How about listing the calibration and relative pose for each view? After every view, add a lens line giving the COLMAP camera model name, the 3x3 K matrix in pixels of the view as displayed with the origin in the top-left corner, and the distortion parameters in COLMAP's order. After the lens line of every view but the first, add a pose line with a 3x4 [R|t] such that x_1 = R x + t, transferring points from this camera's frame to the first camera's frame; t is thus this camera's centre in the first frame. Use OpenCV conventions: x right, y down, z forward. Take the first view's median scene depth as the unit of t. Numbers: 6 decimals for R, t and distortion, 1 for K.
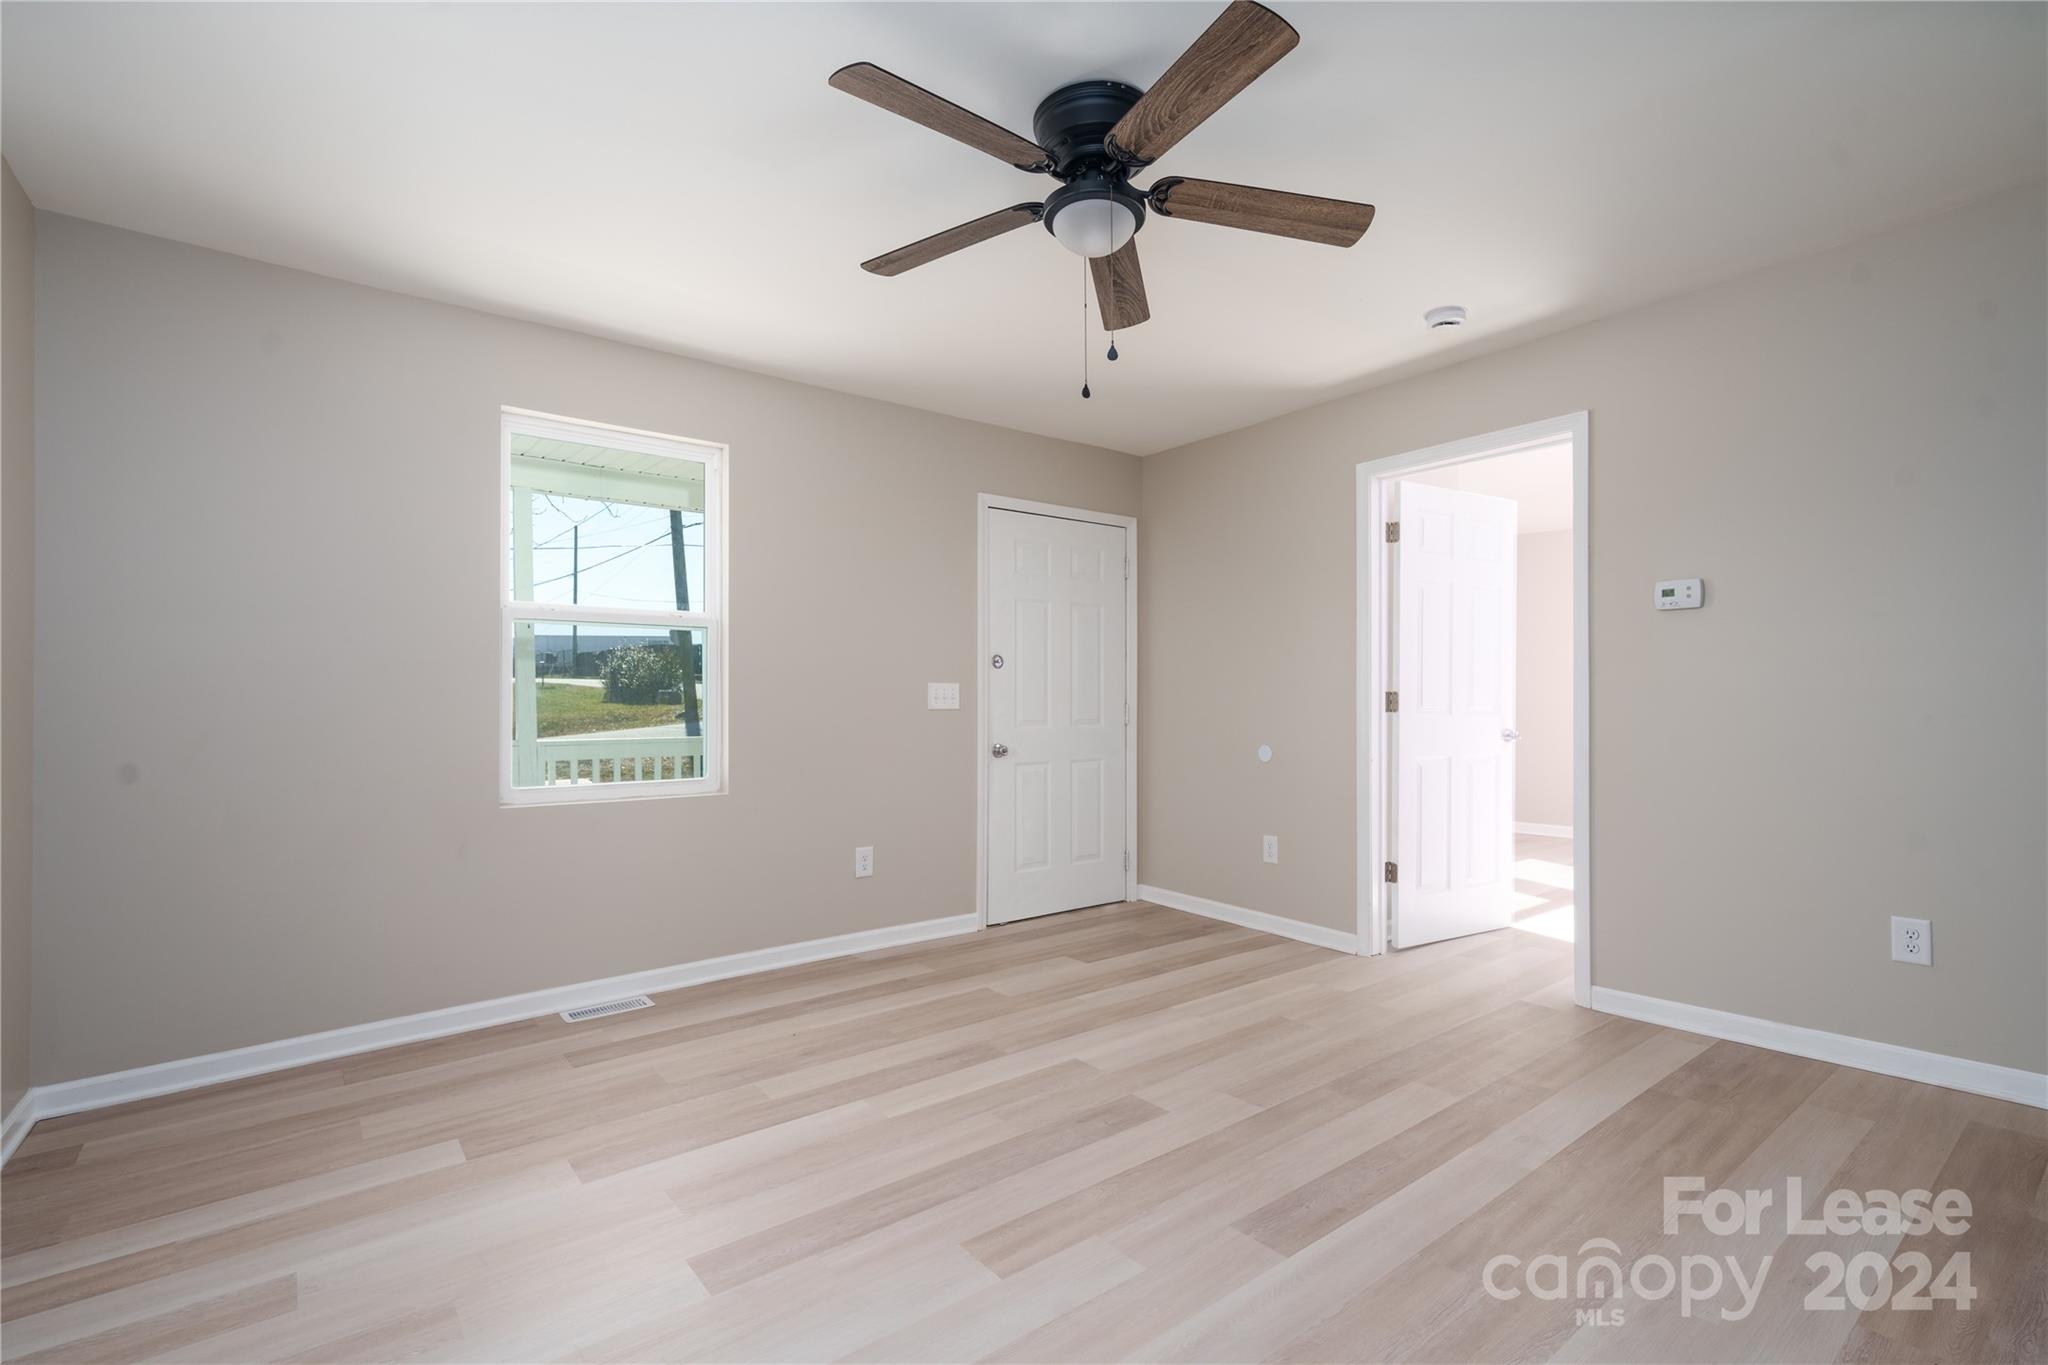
lens RADIAL K [[909.5, 0, 1019.4], [0, 909.5, 688.0], [0, 0, 1]] dist [-0.000039, -0.000019]
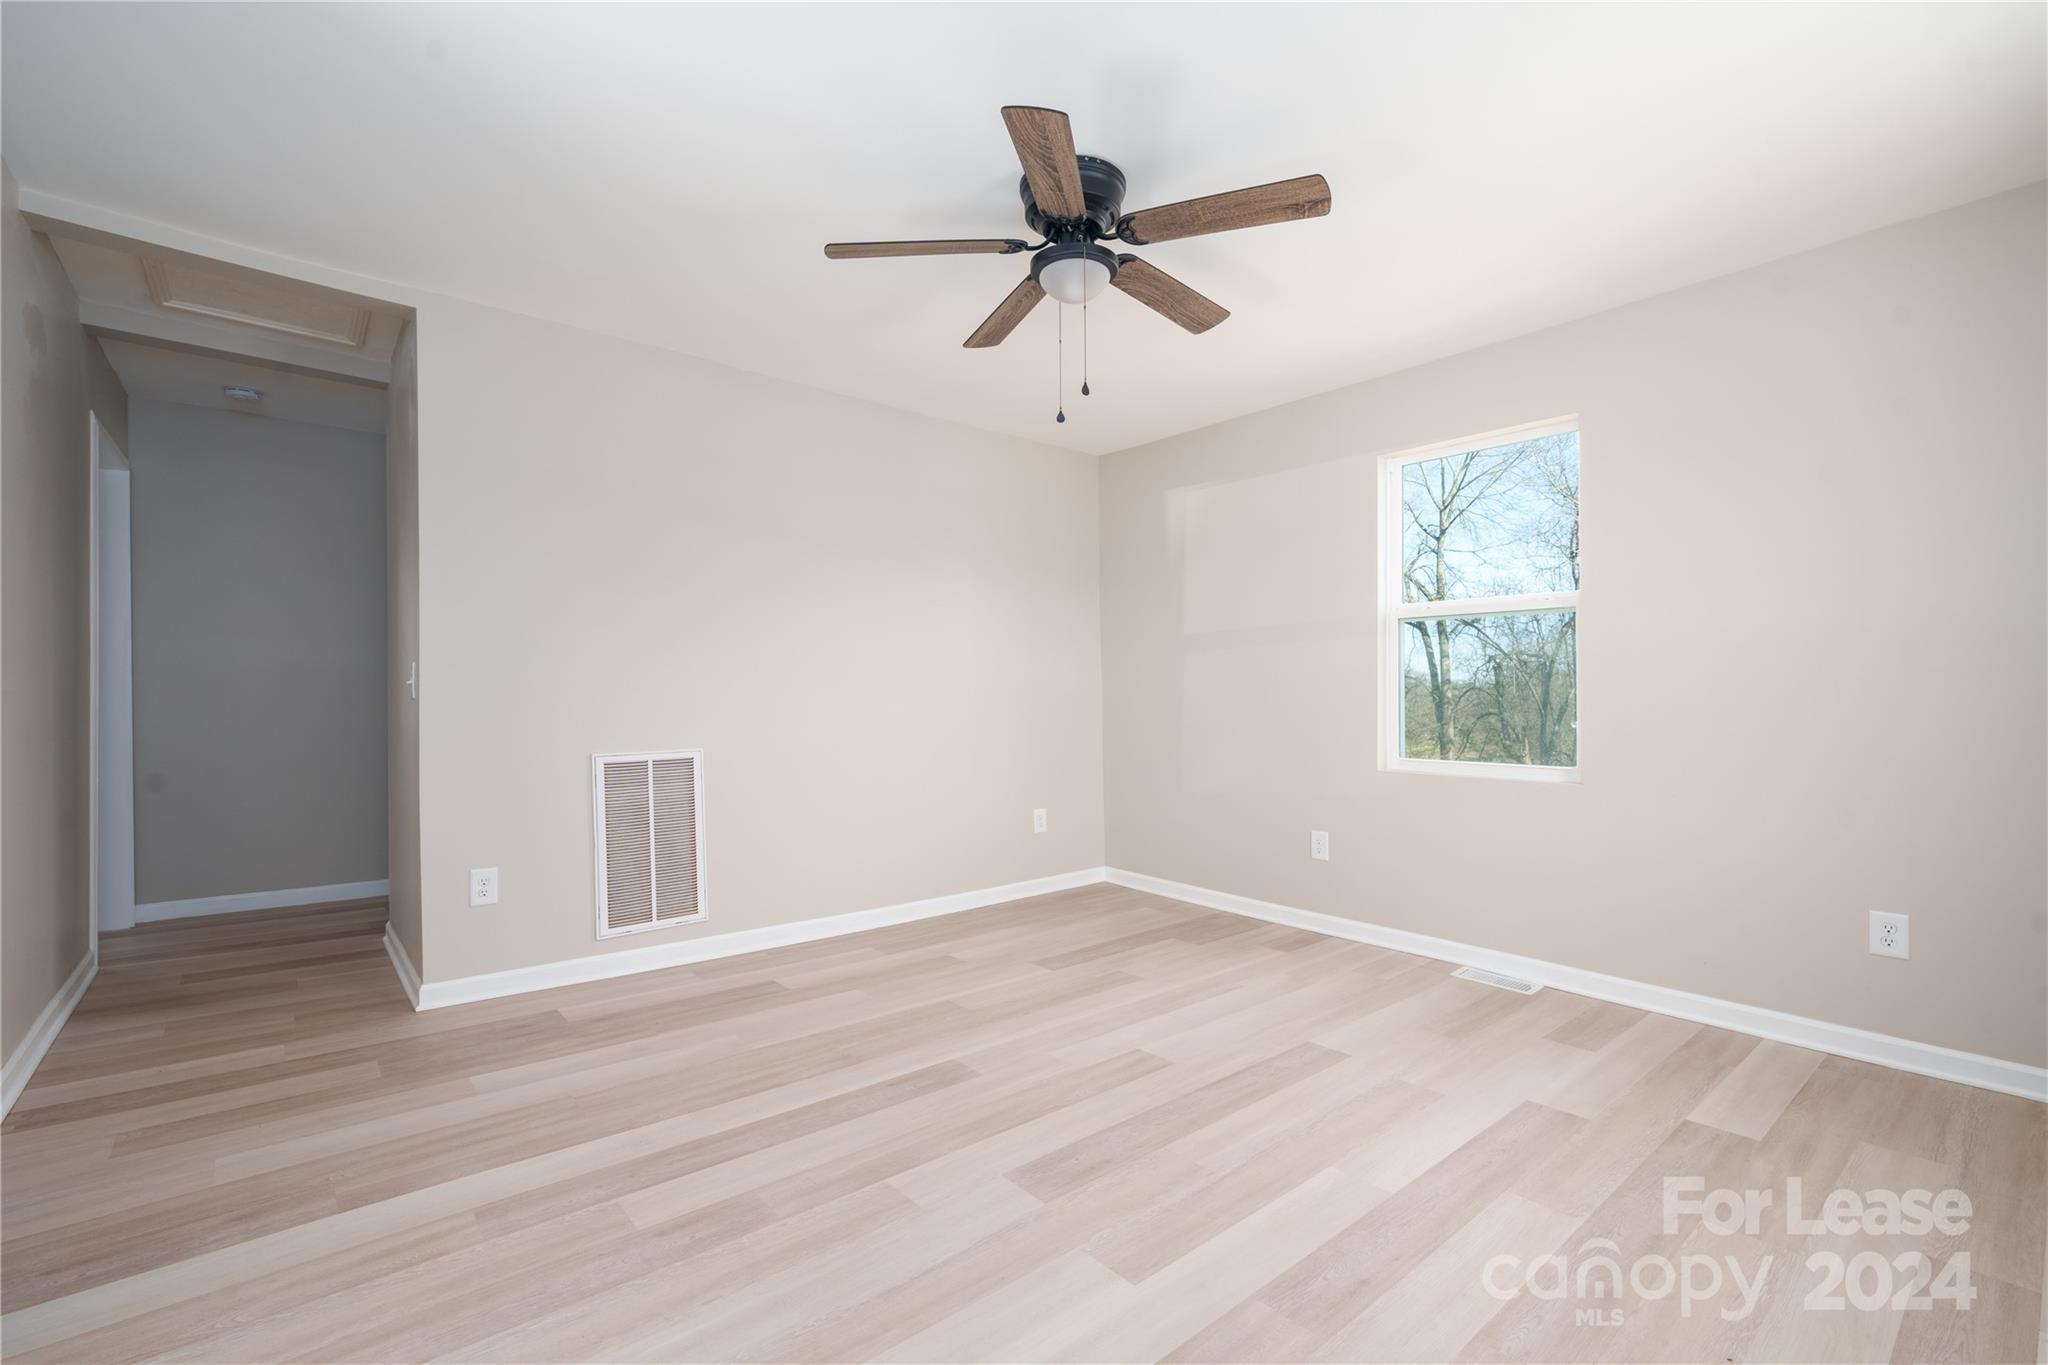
lens RADIAL K [[909.5, 0, 1019.4], [0, 909.5, 688.0], [0, 0, 1]] dist [-0.000039, -0.000019]
pose [[-0.998510, 0.002150, -0.054524, 0.214070], [0.003578, 0.999653, -0.026106, 0.047900], [0.054449, -0.026263, -0.998171, 2.029875]]
